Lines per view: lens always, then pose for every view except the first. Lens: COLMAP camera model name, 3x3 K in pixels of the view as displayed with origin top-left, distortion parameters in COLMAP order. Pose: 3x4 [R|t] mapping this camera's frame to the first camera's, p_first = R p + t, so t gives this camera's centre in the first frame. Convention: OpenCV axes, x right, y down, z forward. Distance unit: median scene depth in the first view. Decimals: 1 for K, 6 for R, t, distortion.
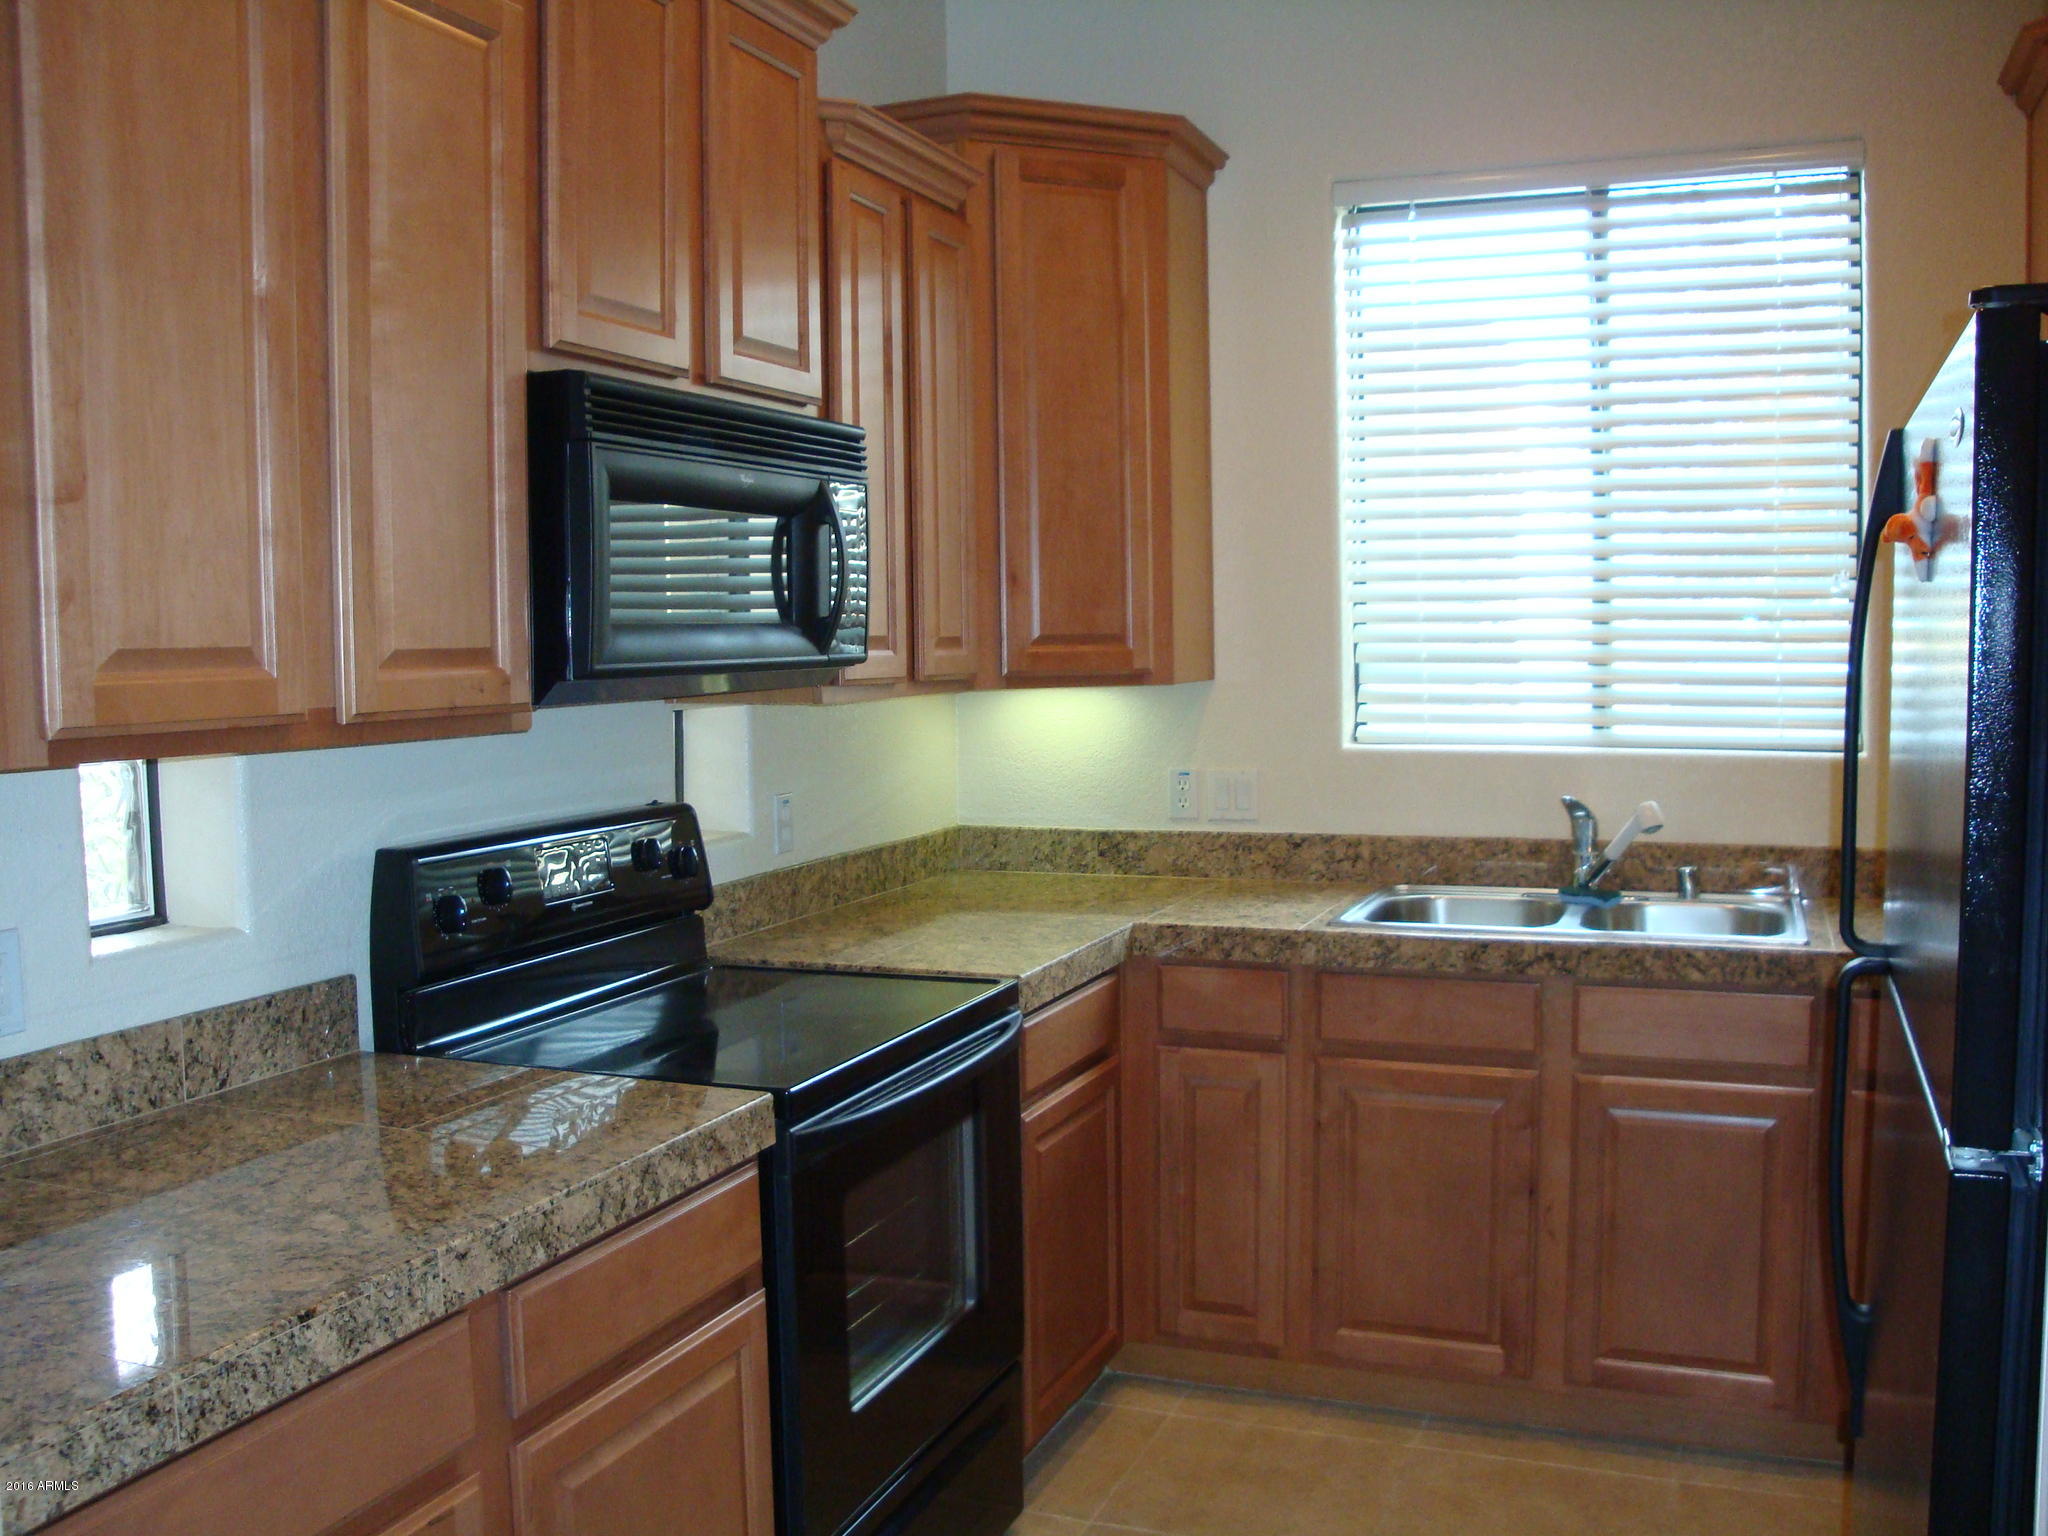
lens RADIAL K [[1880.4, 0, 1024.0], [0, 1880.4, 768.0], [0, 0, 1]] dist [-0.123784, -0.001267]
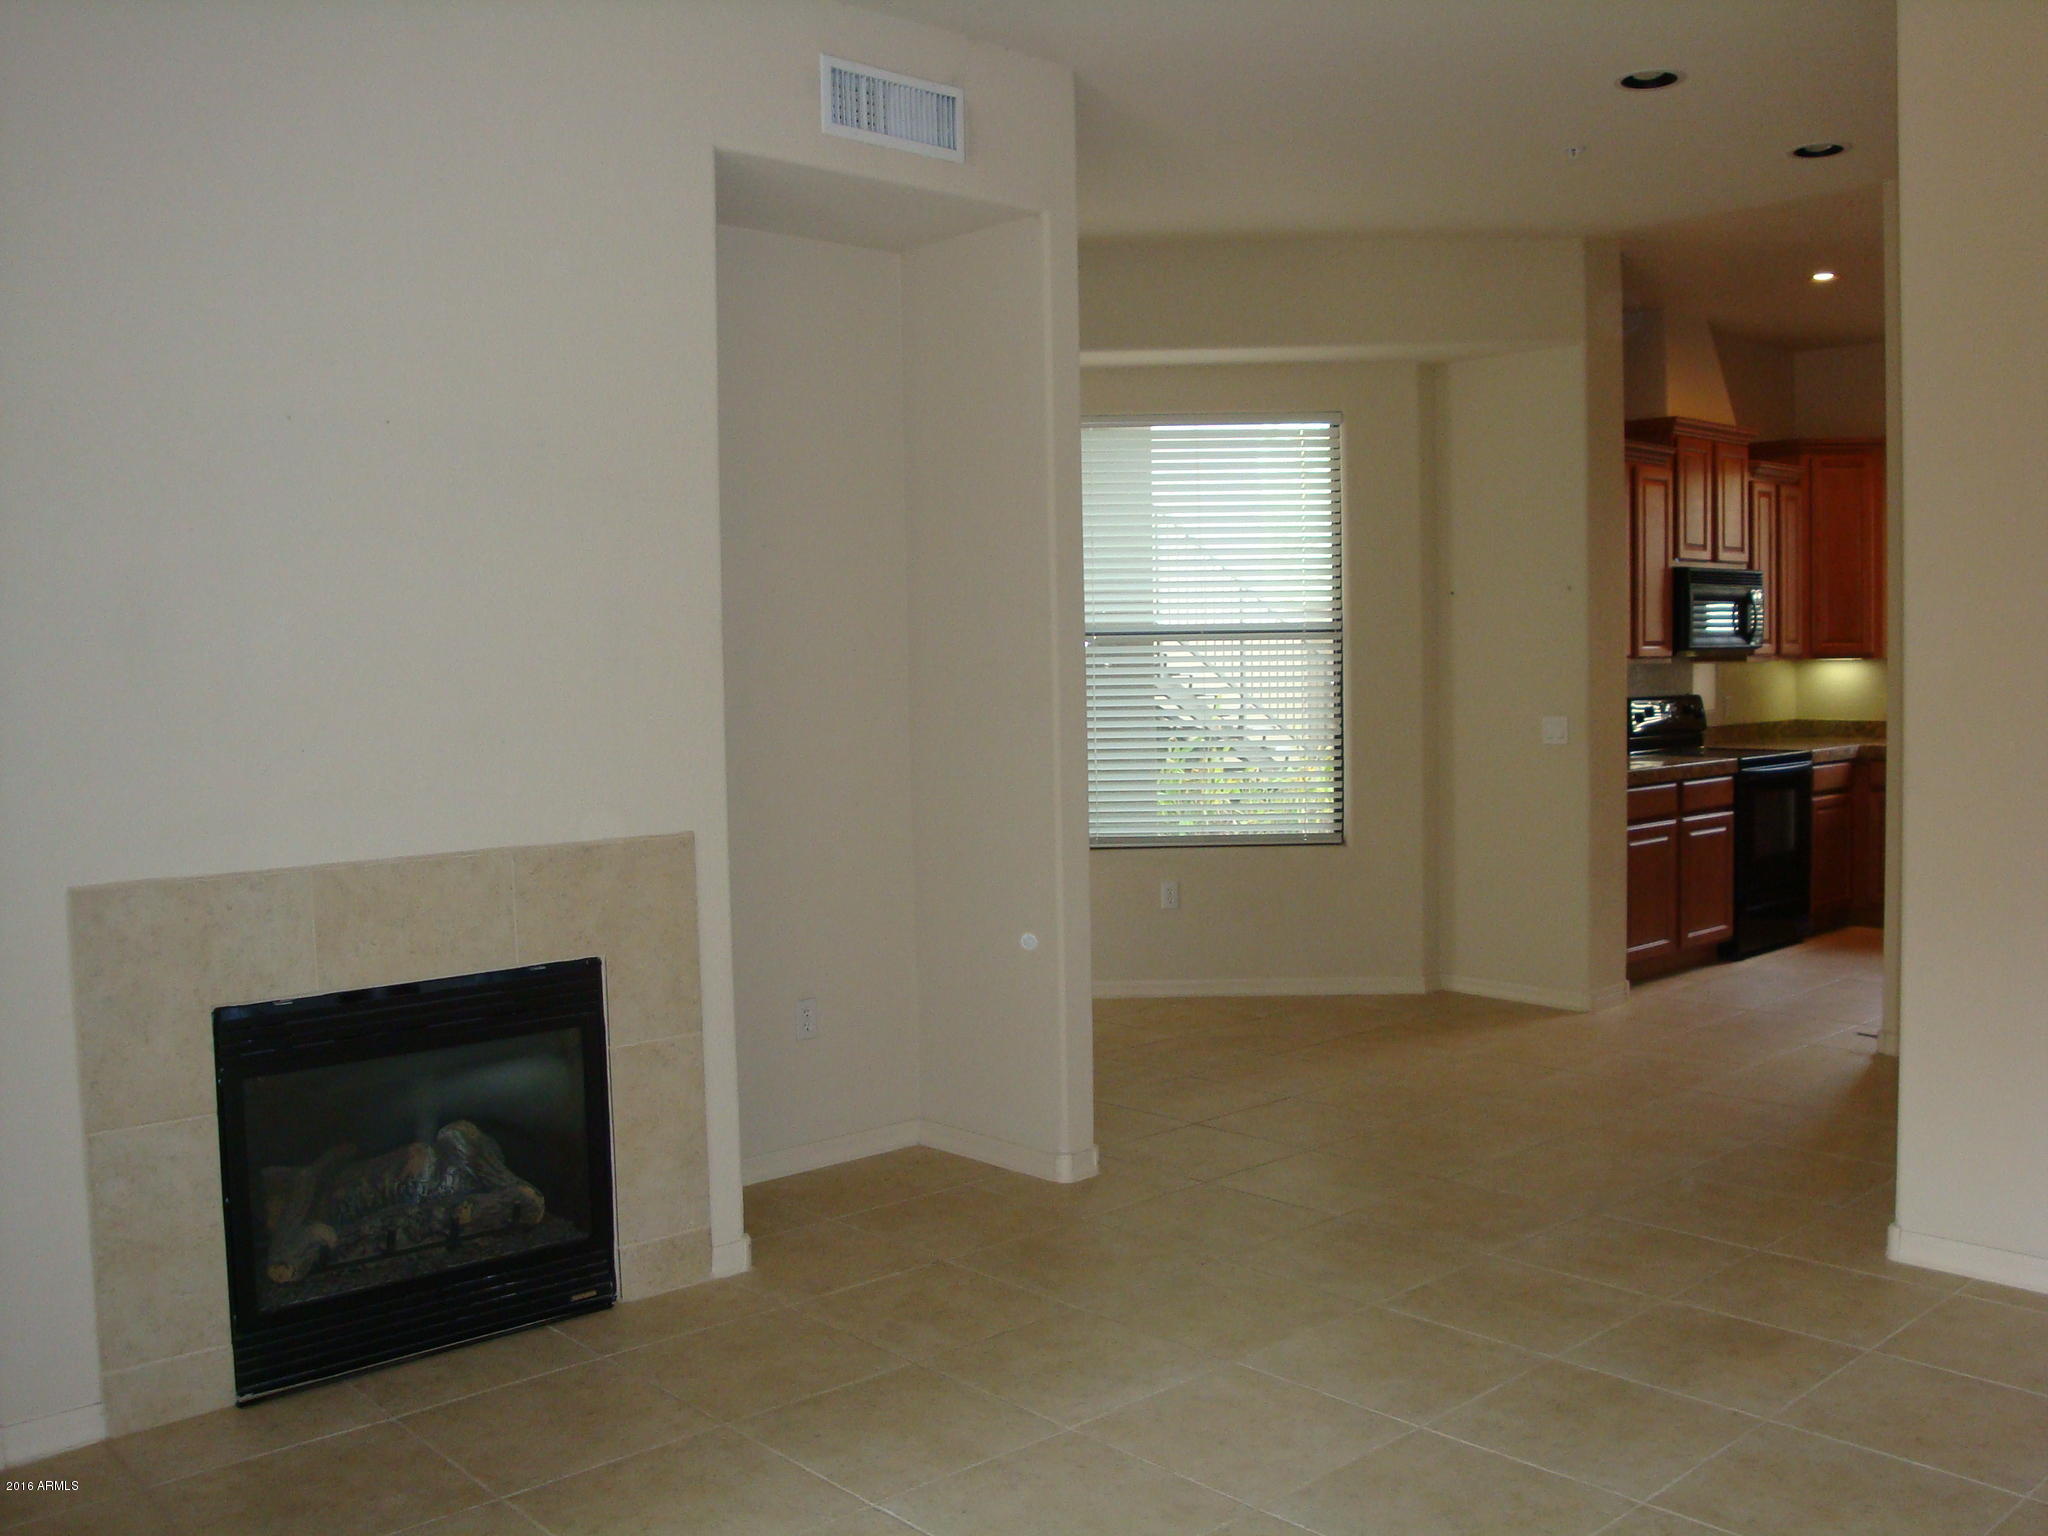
lens RADIAL K [[1880.4, 0, 1024.0], [0, 1880.4, 768.0], [0, 0, 1]] dist [-0.123784, -0.001267]
pose [[0.900053, 0.023357, -0.435154, 0.140873], [-0.024569, 0.999694, 0.002840, 0.158184], [0.435087, 0.008135, 0.900351, -2.176075]]
